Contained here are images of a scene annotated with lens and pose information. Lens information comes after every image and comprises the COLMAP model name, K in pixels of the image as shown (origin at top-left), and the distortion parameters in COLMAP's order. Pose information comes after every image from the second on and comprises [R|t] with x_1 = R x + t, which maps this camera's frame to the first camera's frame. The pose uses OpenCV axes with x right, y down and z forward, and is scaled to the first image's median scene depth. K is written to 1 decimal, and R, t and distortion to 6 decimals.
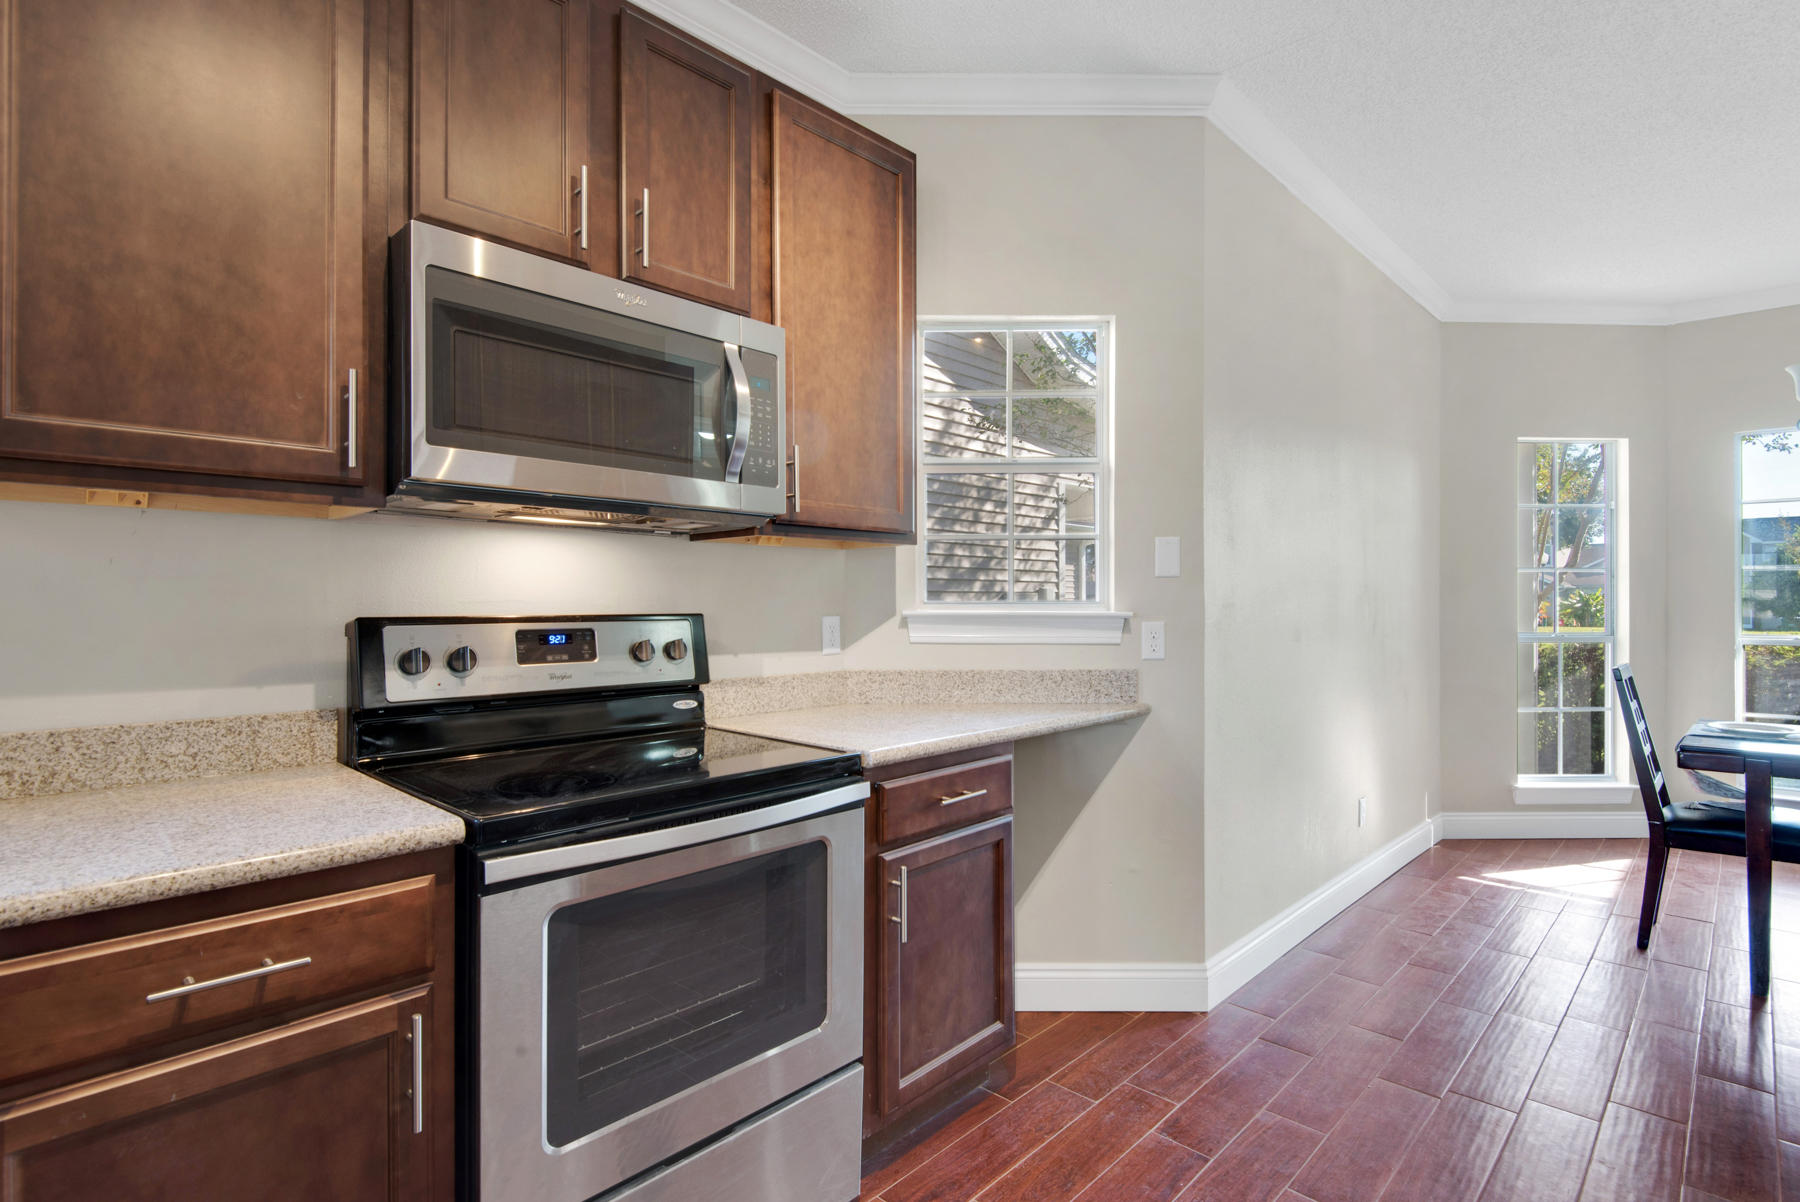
lens RADIAL K [[875.7, 0, 870.4], [0, 875.7, 604.7], [0, 0, 1]] dist [0.026539, -0.030492]
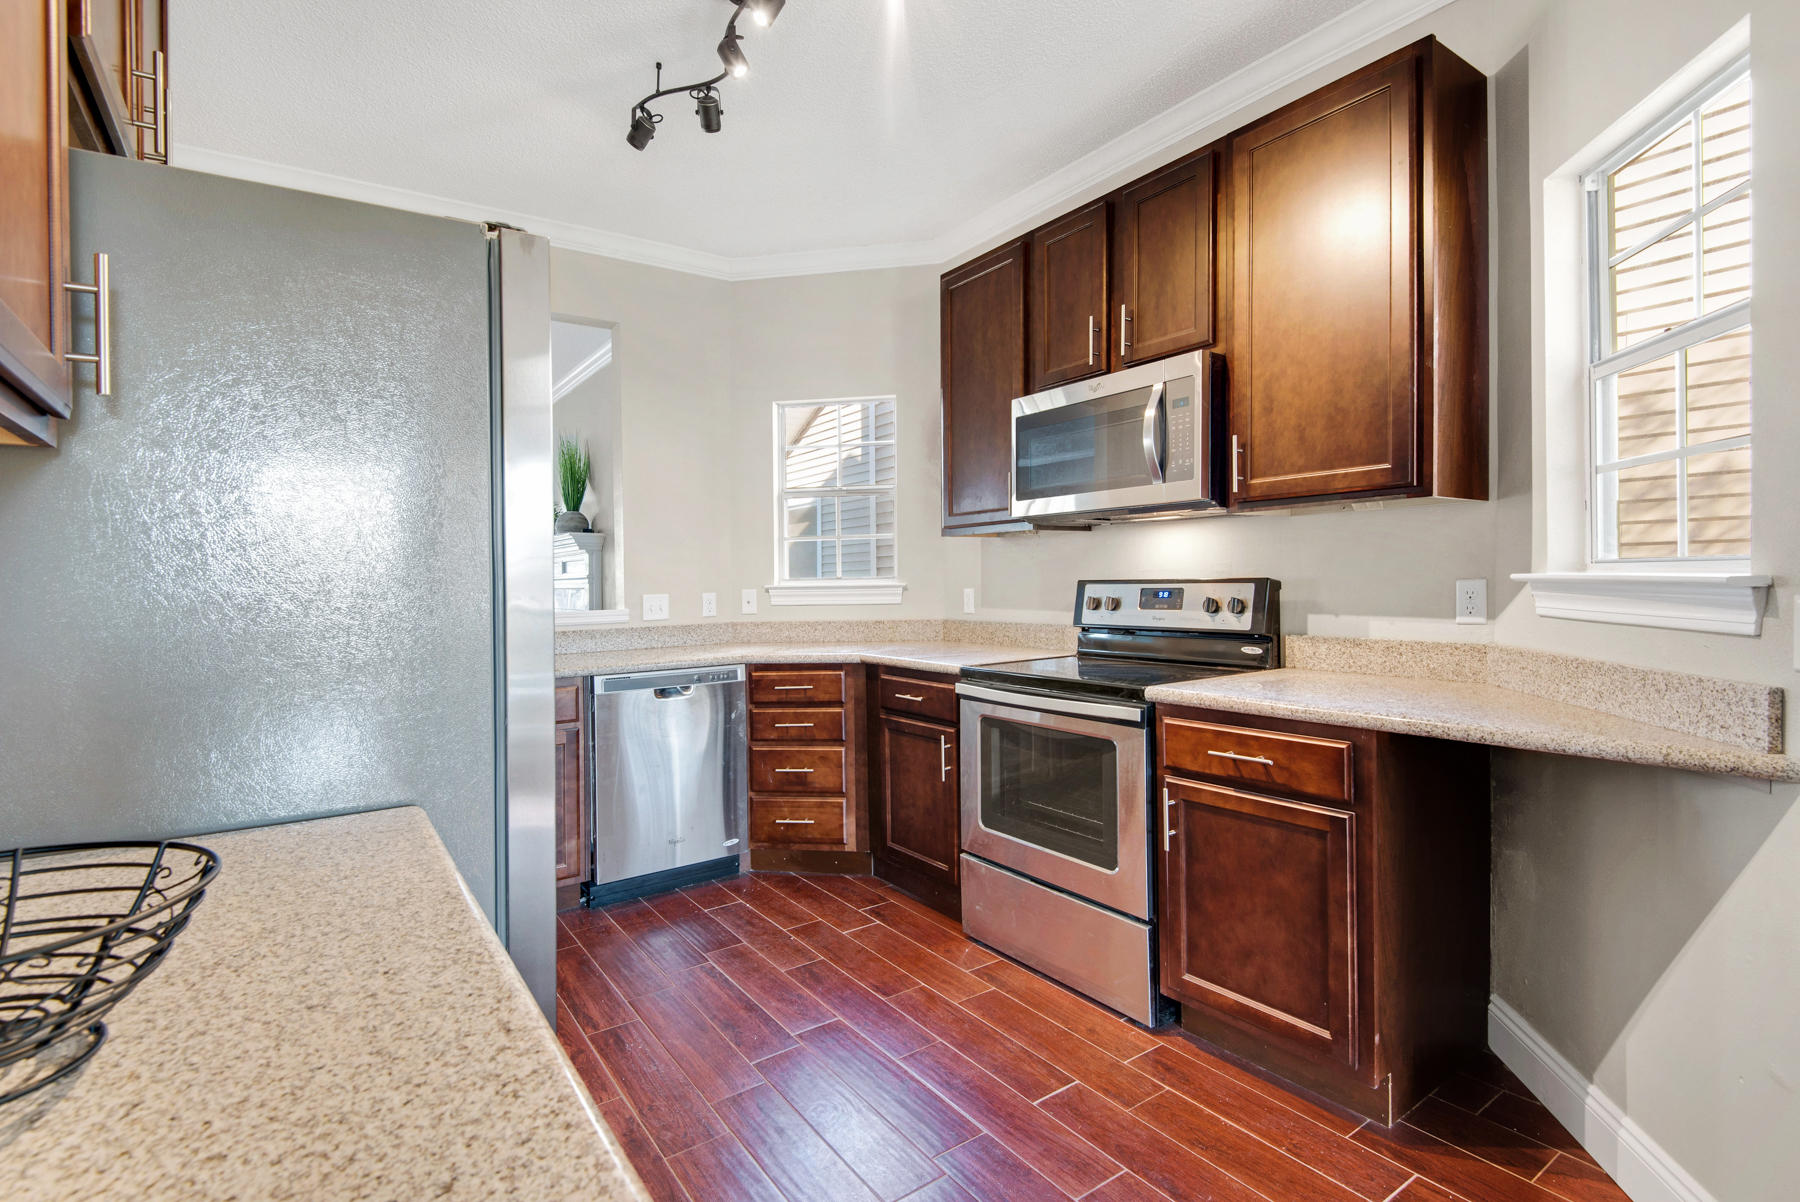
lens RADIAL K [[865.1, 0, 922.8], [0, 865.1, 591.6], [0, 0, 1]] dist [0.027081, 0.000207]
pose [[-0.161143, 0.017508, -0.986776, 1.174191], [0.016584, 0.999750, 0.015030, 0.003963], [0.986792, -0.013943, -0.161393, 0.799922]]
